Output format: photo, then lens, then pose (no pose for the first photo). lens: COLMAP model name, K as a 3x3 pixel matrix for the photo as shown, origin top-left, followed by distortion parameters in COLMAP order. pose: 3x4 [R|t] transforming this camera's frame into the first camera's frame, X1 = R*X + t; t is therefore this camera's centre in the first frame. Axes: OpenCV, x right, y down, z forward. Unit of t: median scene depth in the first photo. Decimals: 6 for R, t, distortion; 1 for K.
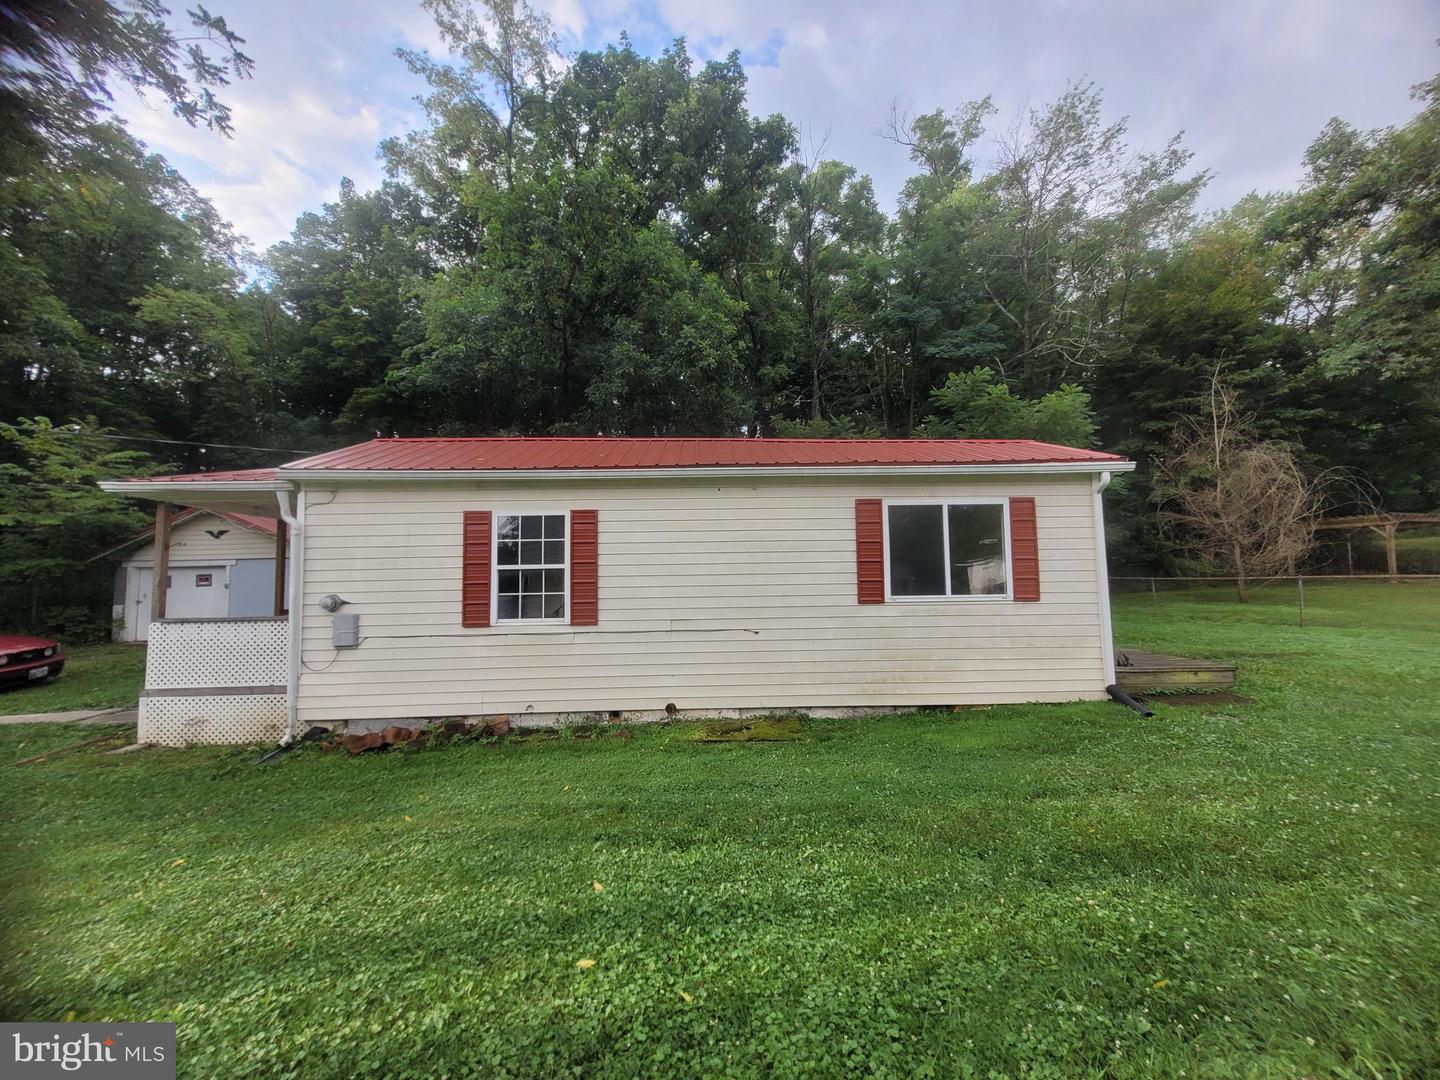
lens RADIAL K [[560.7, 0, 723.7], [0, 560.7, 541.8], [0, 0, 1]] dist [0.008114, -0.001745]
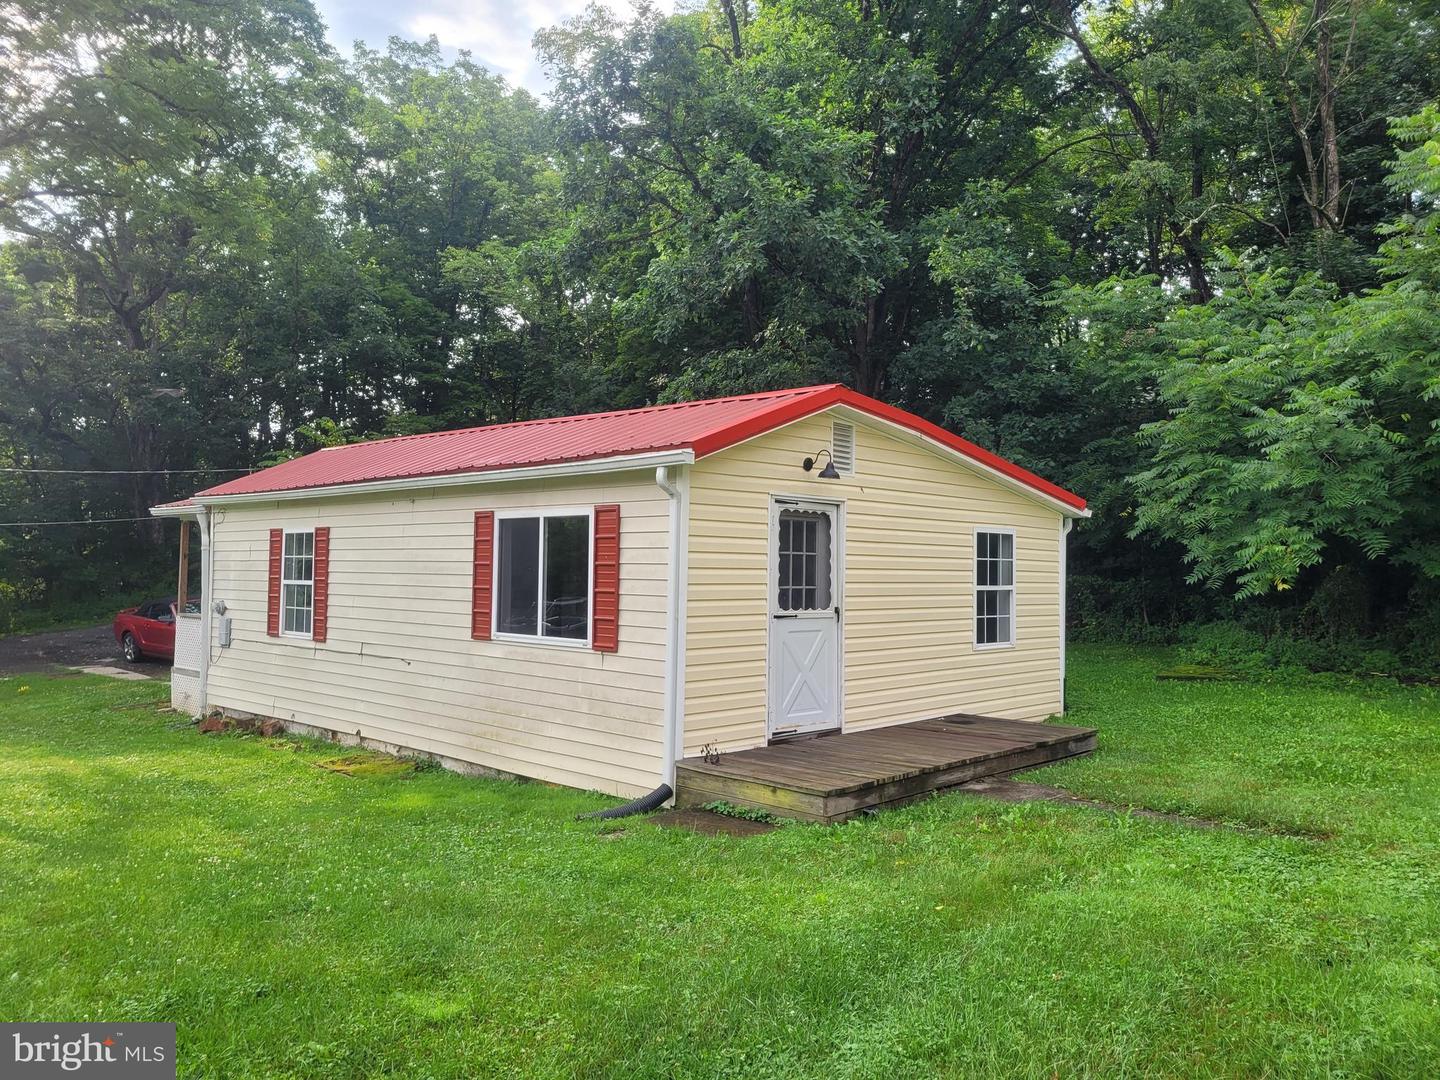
lens RADIAL K [[1089.6, 0, 733.2], [0, 1089.6, 538.9], [0, 0, 1]] dist [0.045103, -0.042955]
pose [[0.700703, 0.002955, -0.713446, 1.654829], [0.021663, 0.999442, 0.025415, -0.069681], [0.713124, -0.033263, 0.700249, 0.152047]]
